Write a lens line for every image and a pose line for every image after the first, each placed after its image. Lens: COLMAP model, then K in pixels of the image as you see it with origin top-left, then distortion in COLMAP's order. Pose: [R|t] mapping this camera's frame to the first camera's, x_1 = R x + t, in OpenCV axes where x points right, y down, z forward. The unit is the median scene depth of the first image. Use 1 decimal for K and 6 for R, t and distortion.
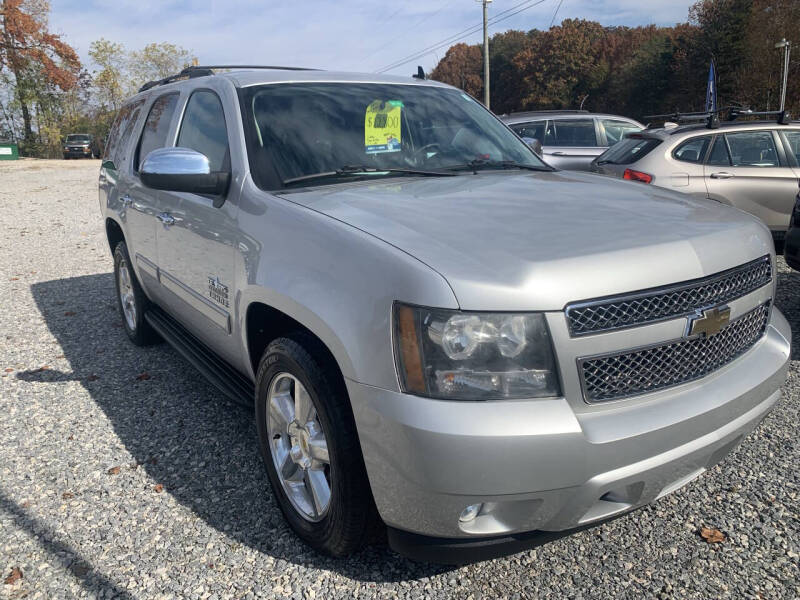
lens RADIAL K [[605.2, 0, 404.6], [0, 605.2, 303.5], [0, 0, 1]] dist [0.000134, -0.003783]
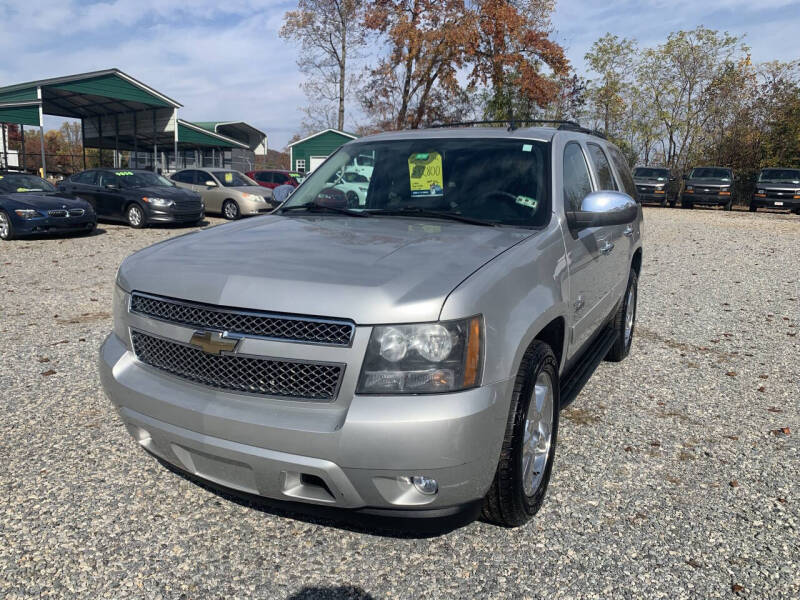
lens RADIAL K [[605.2, 0, 404.6], [0, 605.2, 303.5], [0, 0, 1]] dist [0.000134, -0.003783]
pose [[0.477873, 0.208426, -0.853344, 1.433712], [-0.256811, 0.962150, 0.091187, -0.213405], [0.840051, 0.175572, 0.513312, 0.586880]]
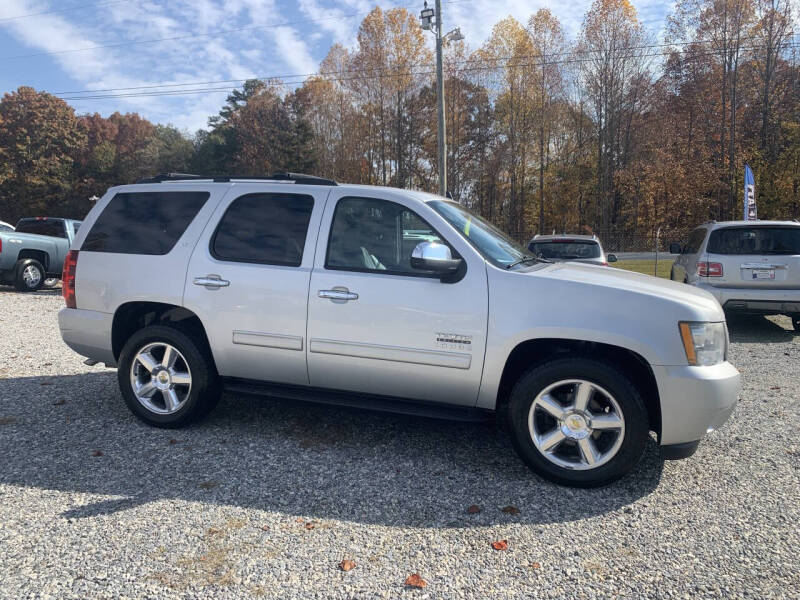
lens RADIAL K [[601.1, 0, 379.0], [0, 601.1, 301.3], [0, 0, 1]] dist [-0.001815, -0.001806]
pose [[0.812496, -0.020817, 0.582595, -1.551776], [0.111542, 0.986450, -0.120310, 0.047293], [-0.572196, 0.162736, 0.803809, -0.063761]]
